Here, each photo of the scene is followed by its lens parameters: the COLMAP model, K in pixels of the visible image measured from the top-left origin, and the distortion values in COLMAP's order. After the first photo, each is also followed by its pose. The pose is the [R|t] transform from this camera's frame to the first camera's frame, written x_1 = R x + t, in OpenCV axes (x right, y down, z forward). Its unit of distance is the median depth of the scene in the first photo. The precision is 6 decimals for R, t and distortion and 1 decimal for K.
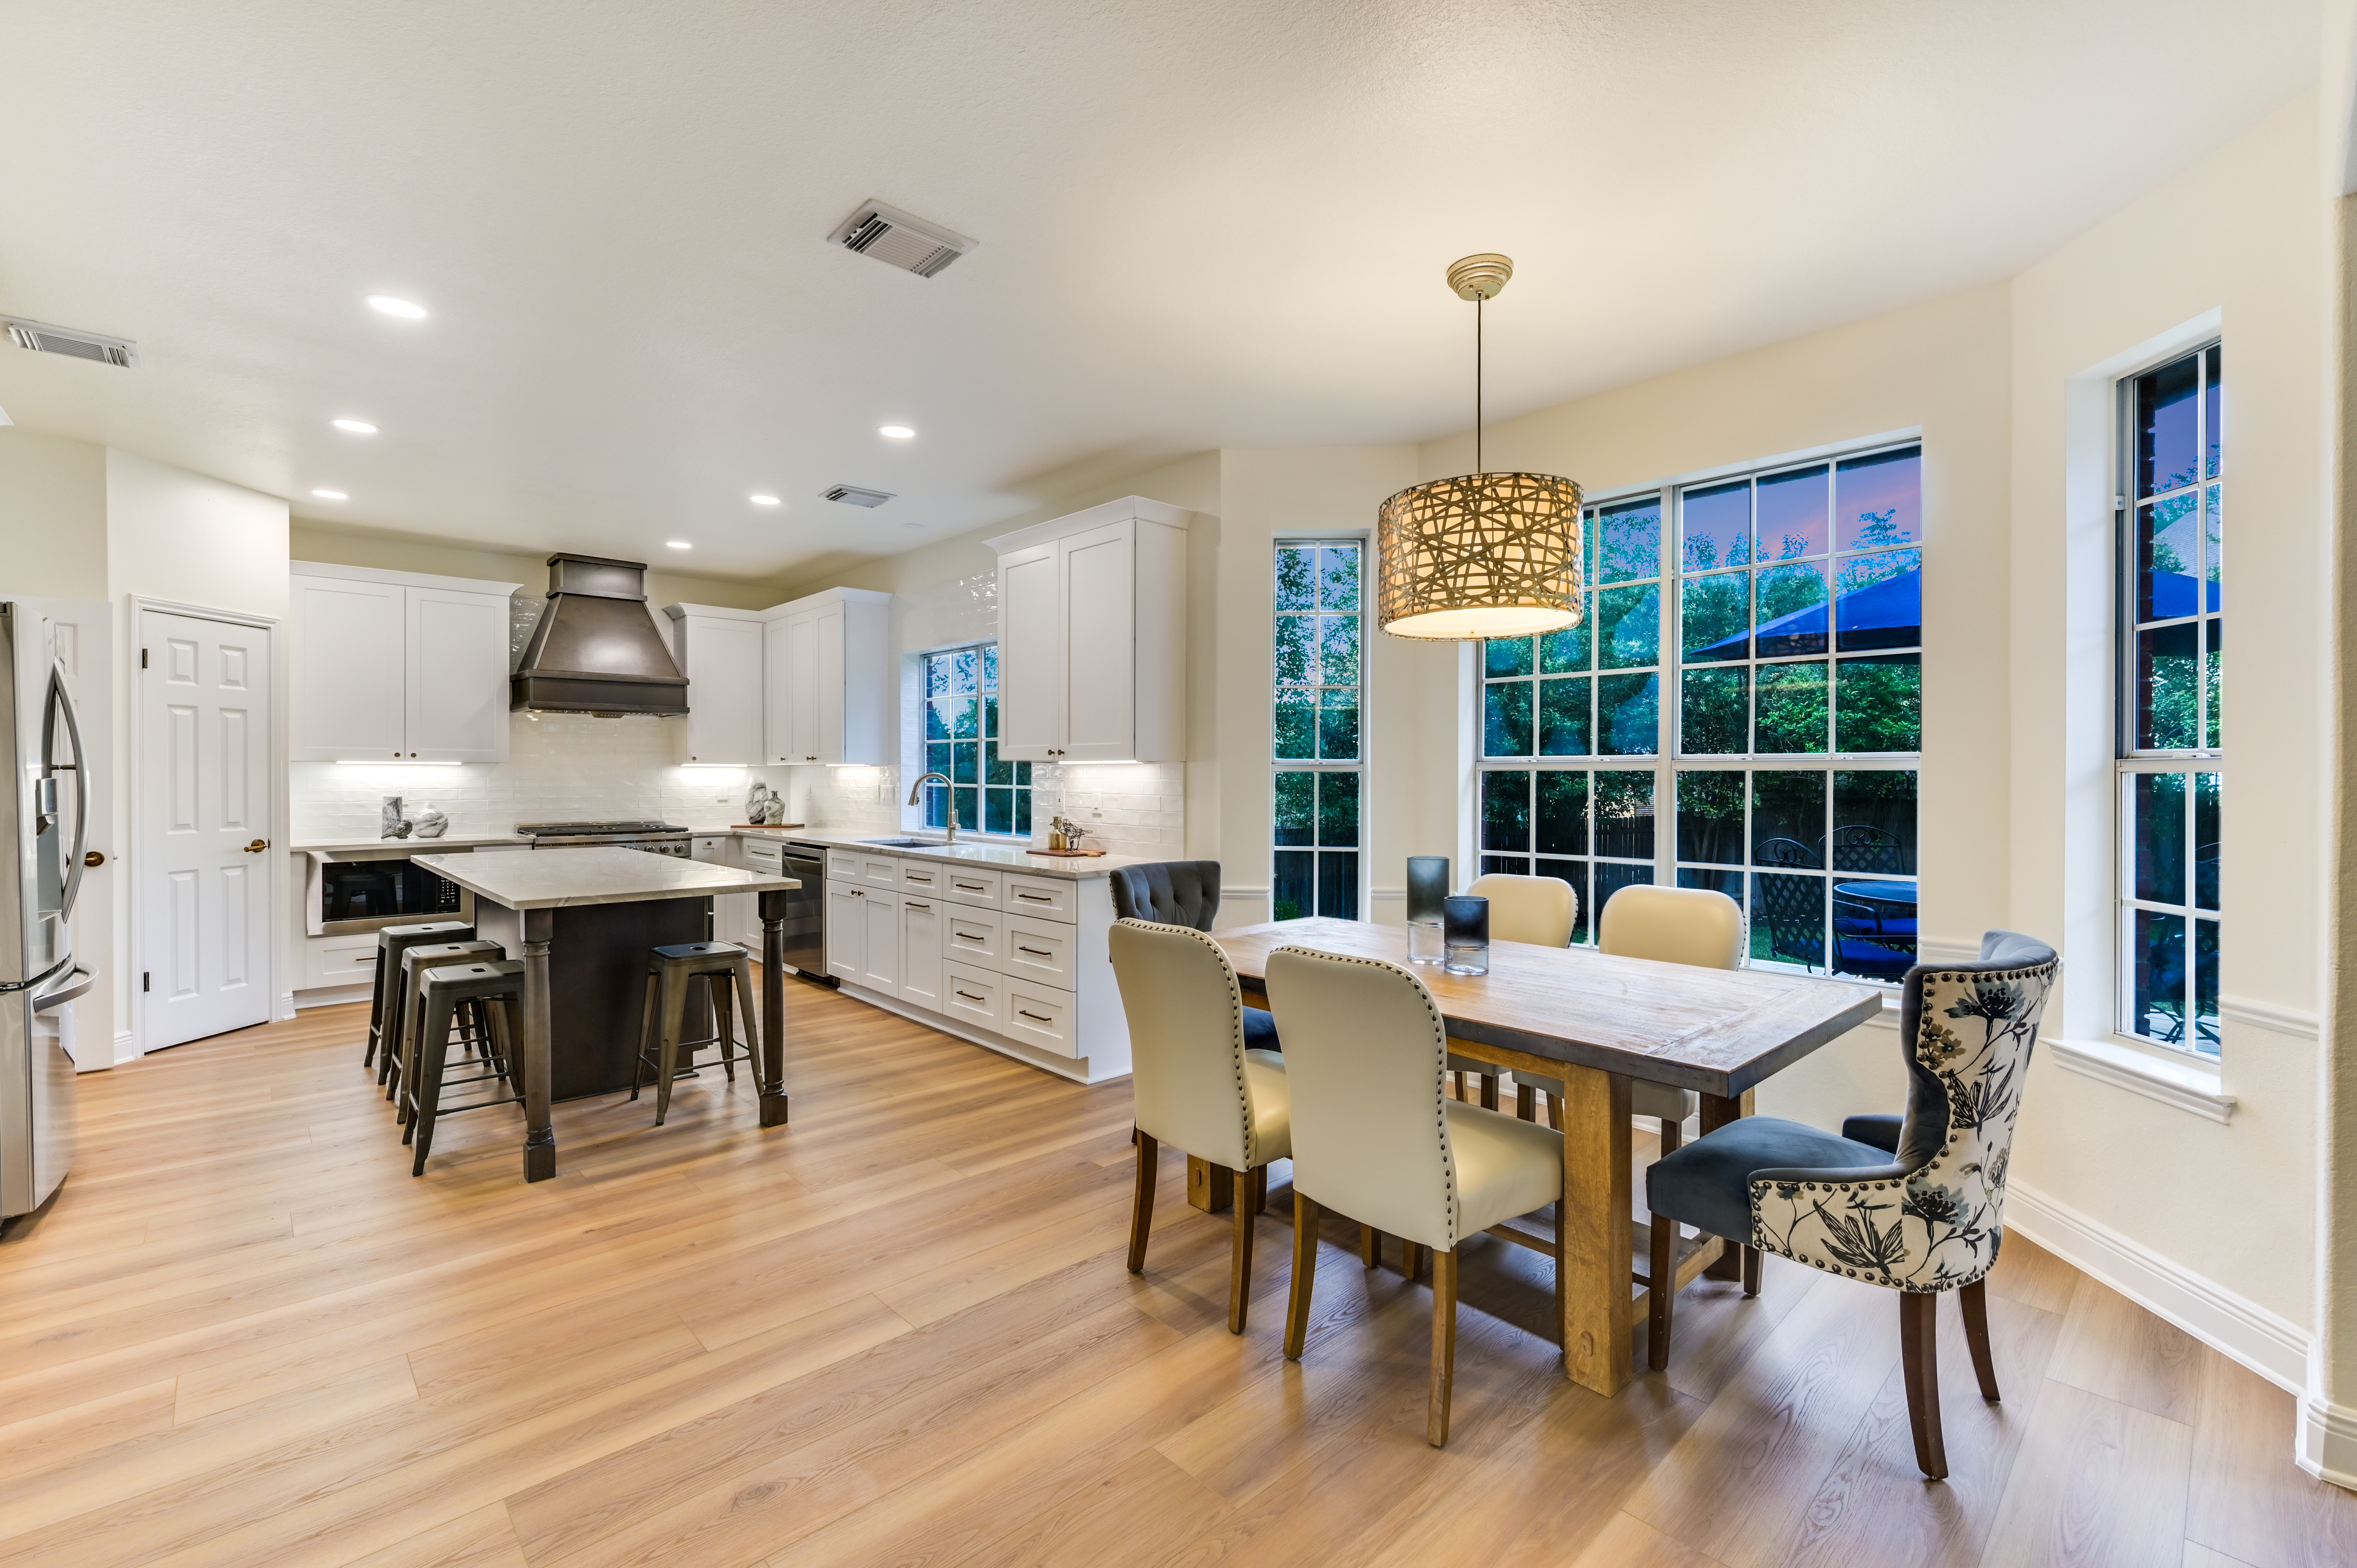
lens RADIAL K [[1002.1, 0, 1174.7], [0, 1002.1, 778.0], [0, 0, 1]] dist [-0.004559, 0.000344]
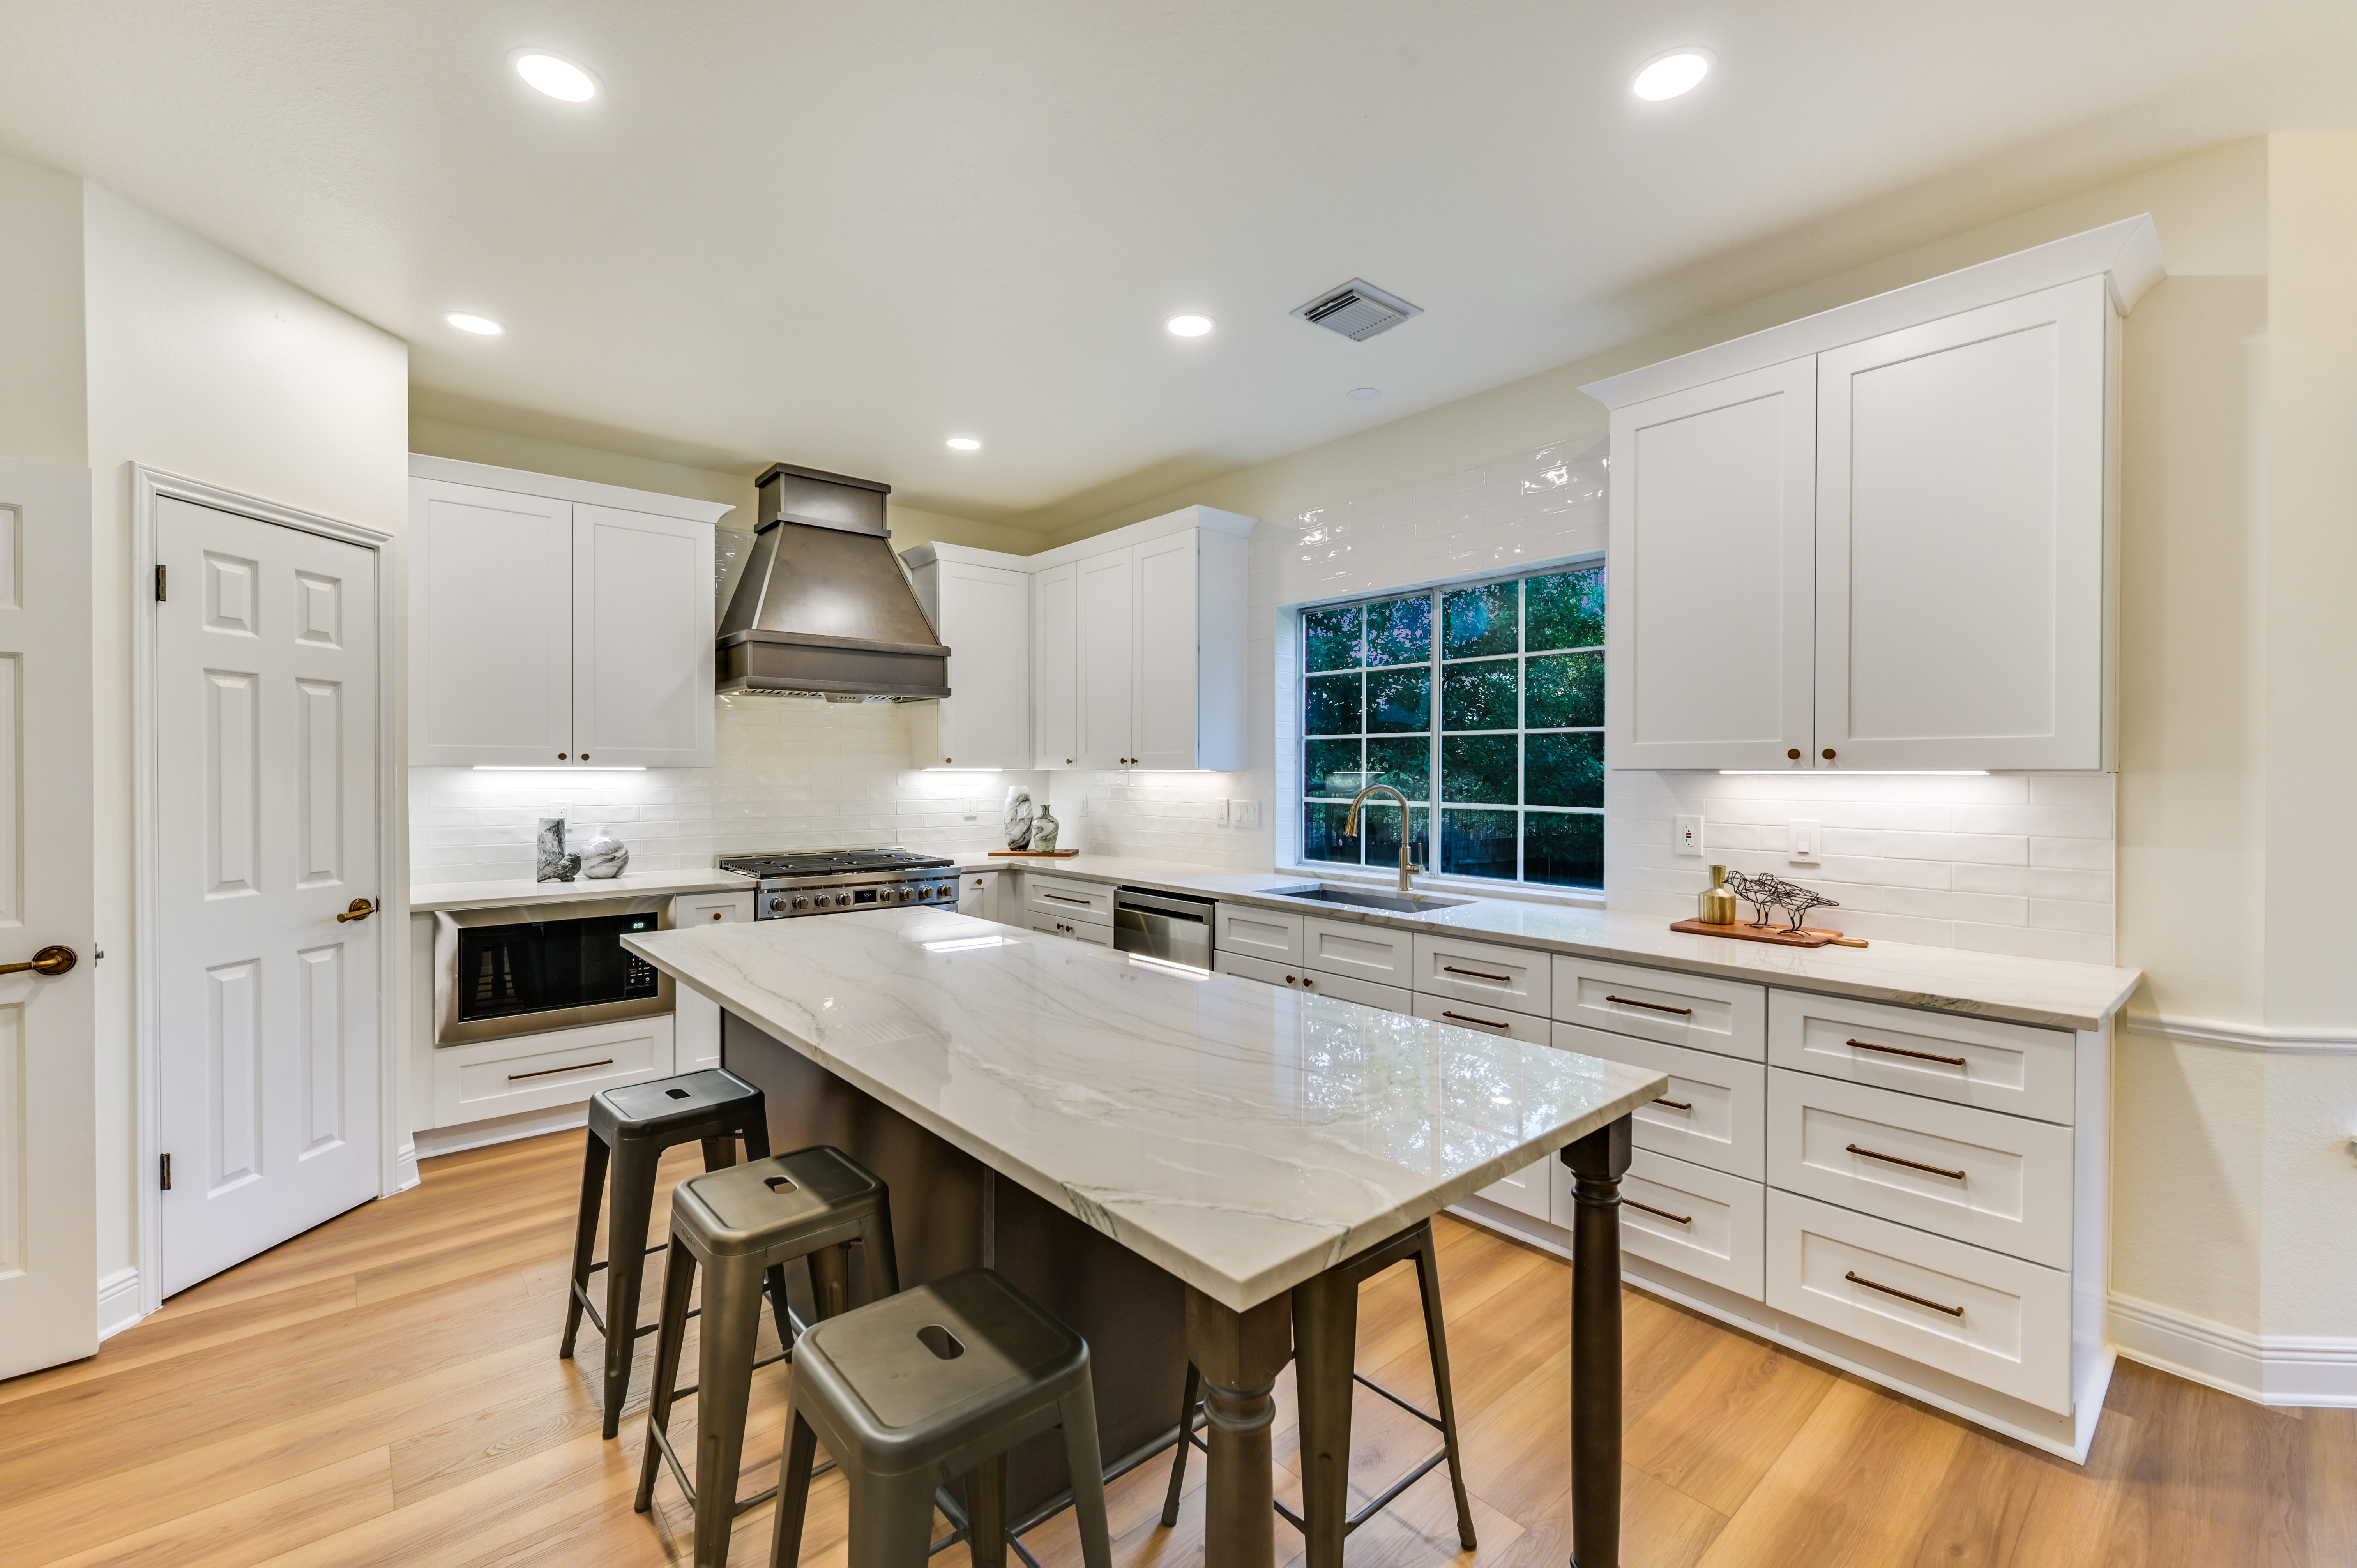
lens RADIAL K [[1002.1, 0, 1201.0], [0, 1002.1, 776.8], [0, 0, 1]] dist [-0.004559, 0.000344]
pose [[0.999245, 0.000865, -0.038843, -0.321152], [-0.000795, 0.999998, 0.001805, -0.011009], [0.038844, -0.001773, 0.999244, 0.346168]]
